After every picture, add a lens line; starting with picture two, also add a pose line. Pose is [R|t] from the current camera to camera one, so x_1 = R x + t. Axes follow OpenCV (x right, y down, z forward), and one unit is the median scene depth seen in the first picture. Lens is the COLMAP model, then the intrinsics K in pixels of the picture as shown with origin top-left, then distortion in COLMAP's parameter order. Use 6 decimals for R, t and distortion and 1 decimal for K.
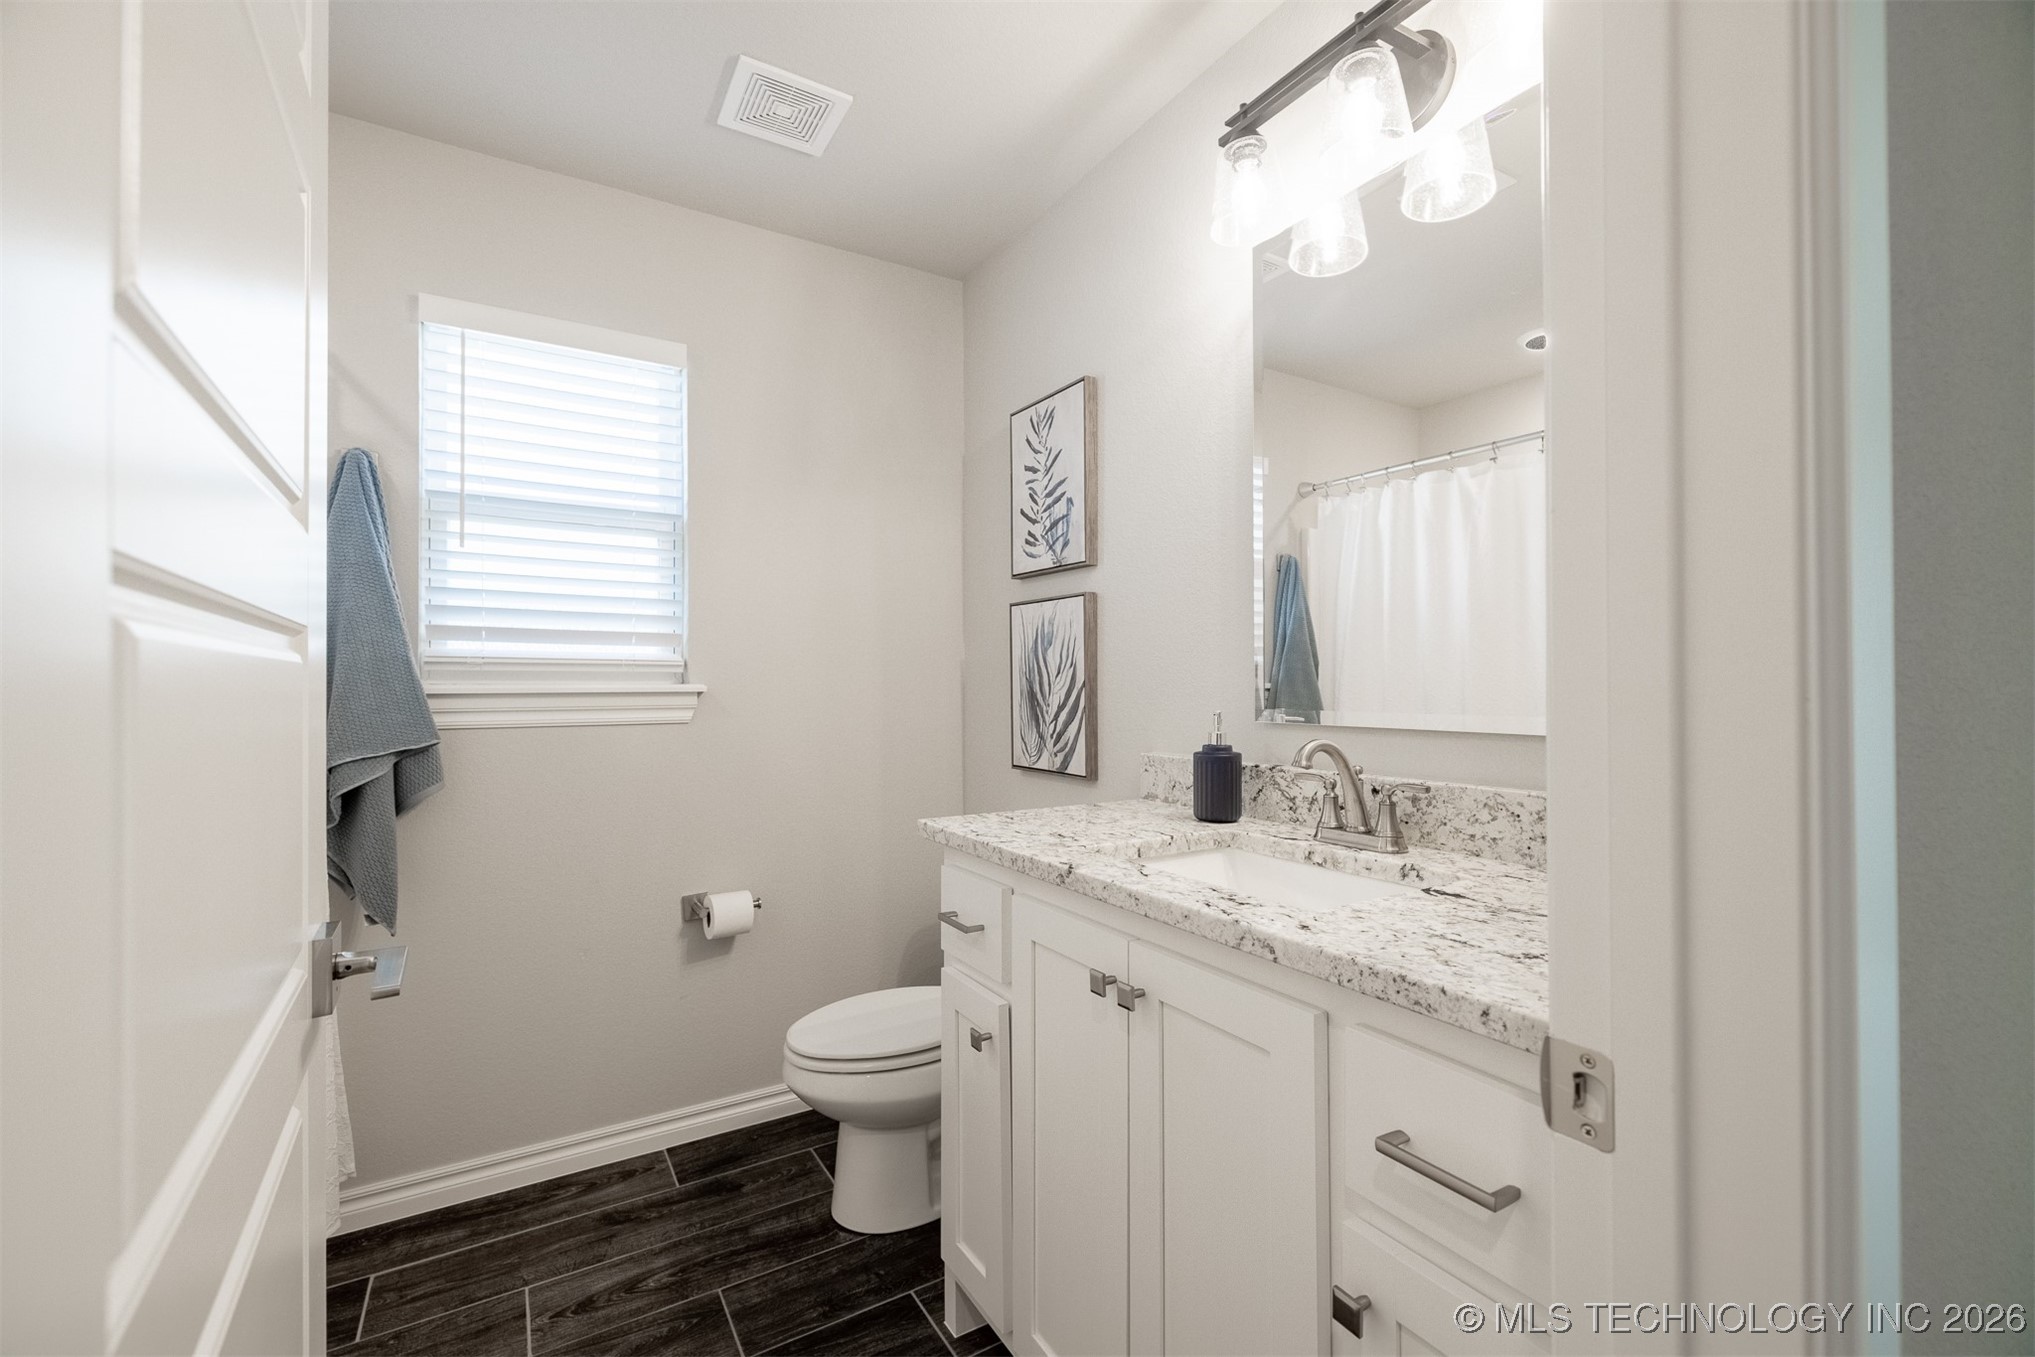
lens RADIAL K [[852.6, 0, 1018.1], [0, 852.6, 676.9], [0, 0, 1]] dist [-0.001643, 0.001084]
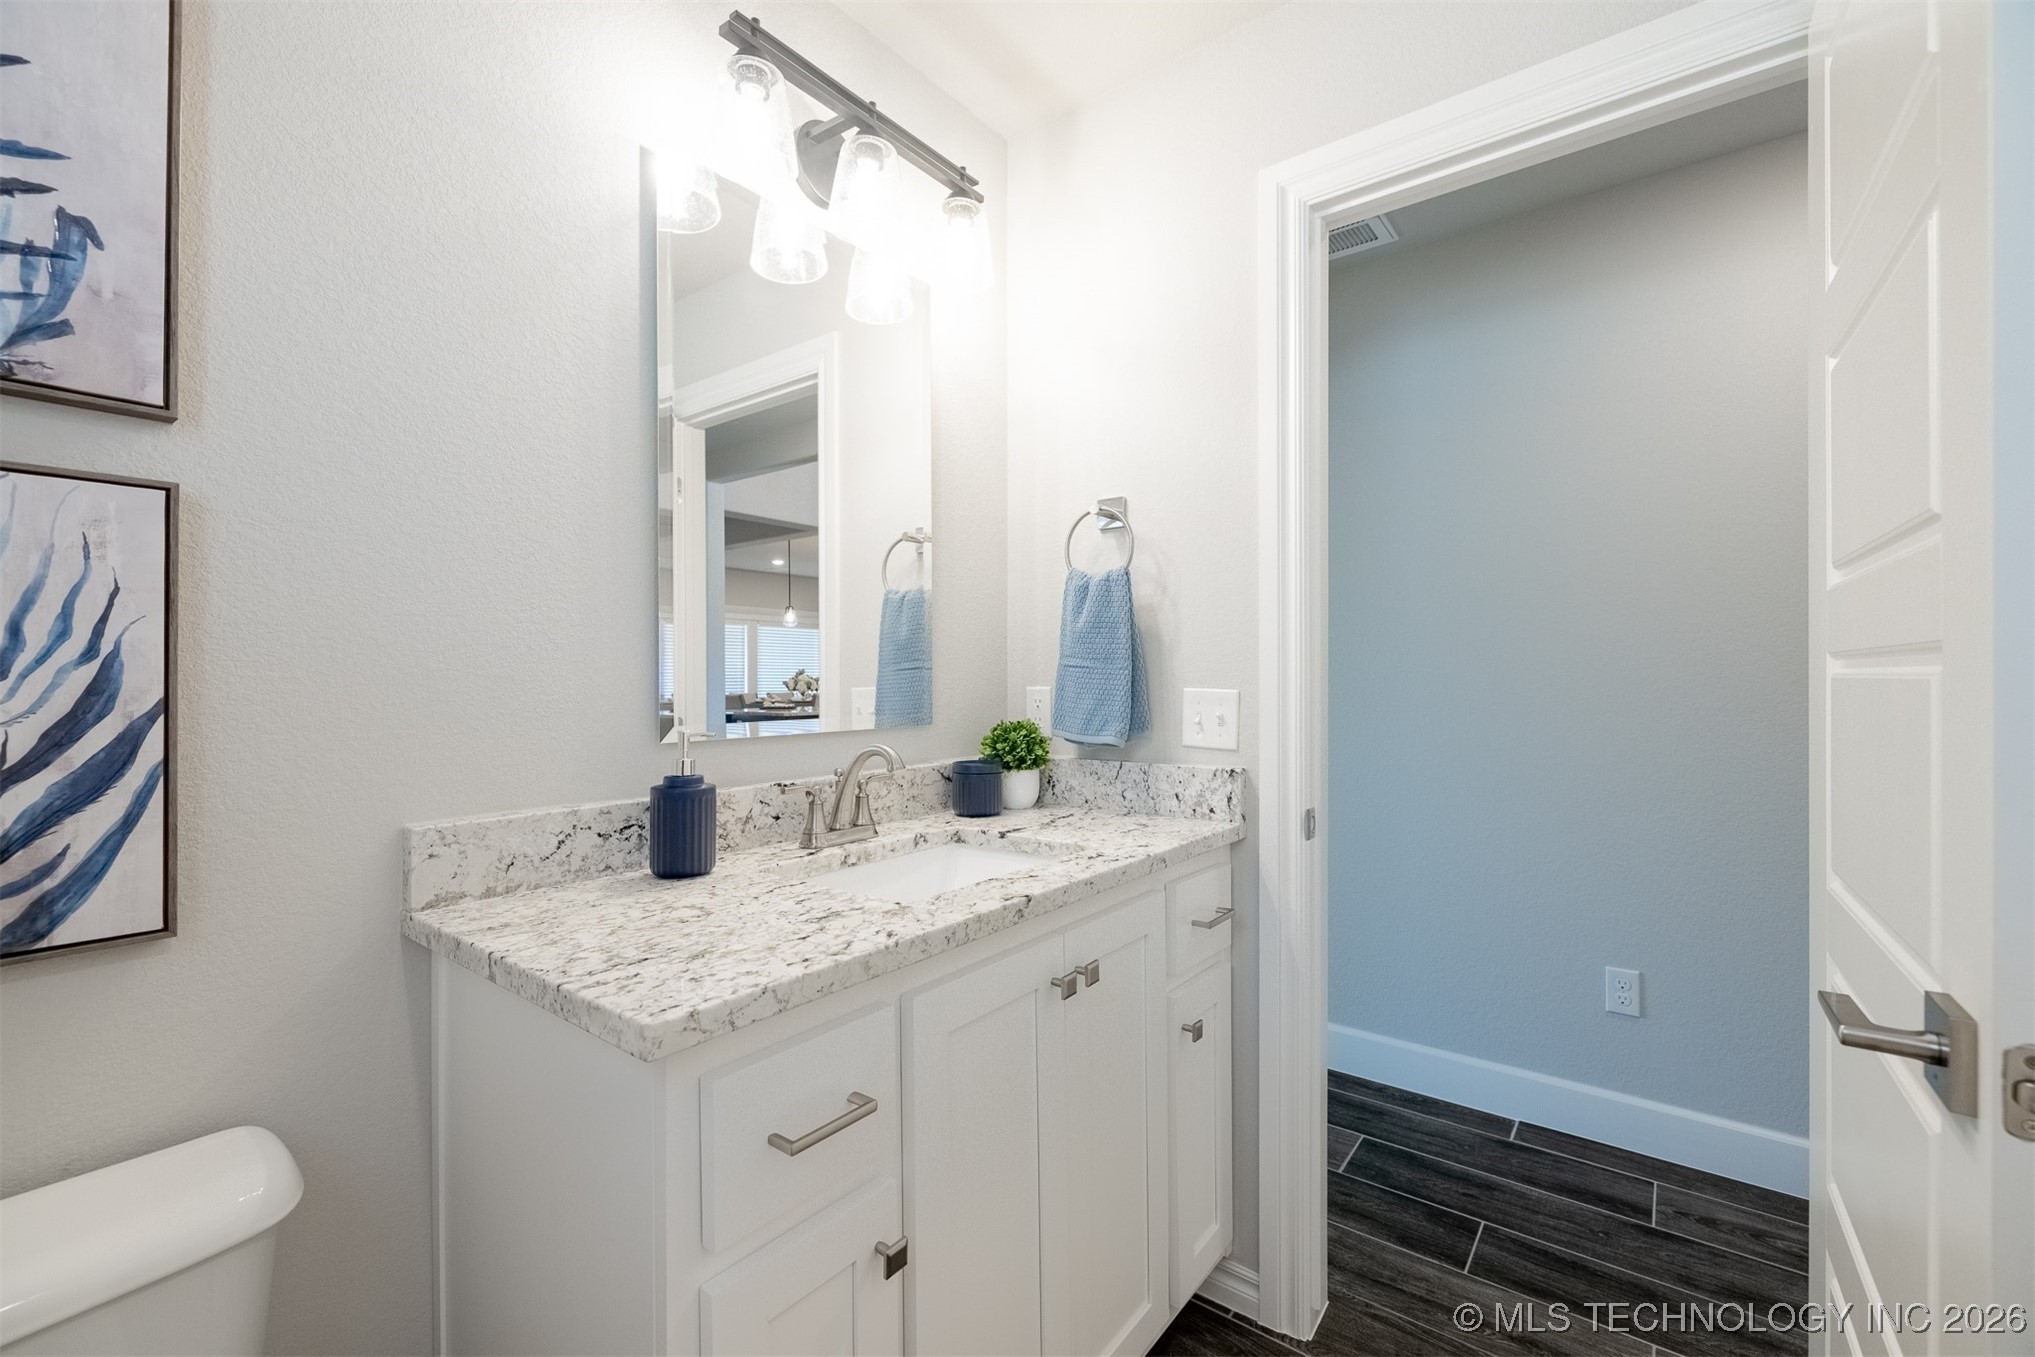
lens RADIAL K [[852.6, 0, 1005.2], [0, 852.6, 676.5], [0, 0, 1]] dist [-0.001643, 0.001084]
pose [[-0.348776, 0.008948, 0.937163, -0.647895], [-0.000111, 0.999954, -0.009588, -0.001874], [-0.937206, -0.003448, -0.348759, 1.101603]]
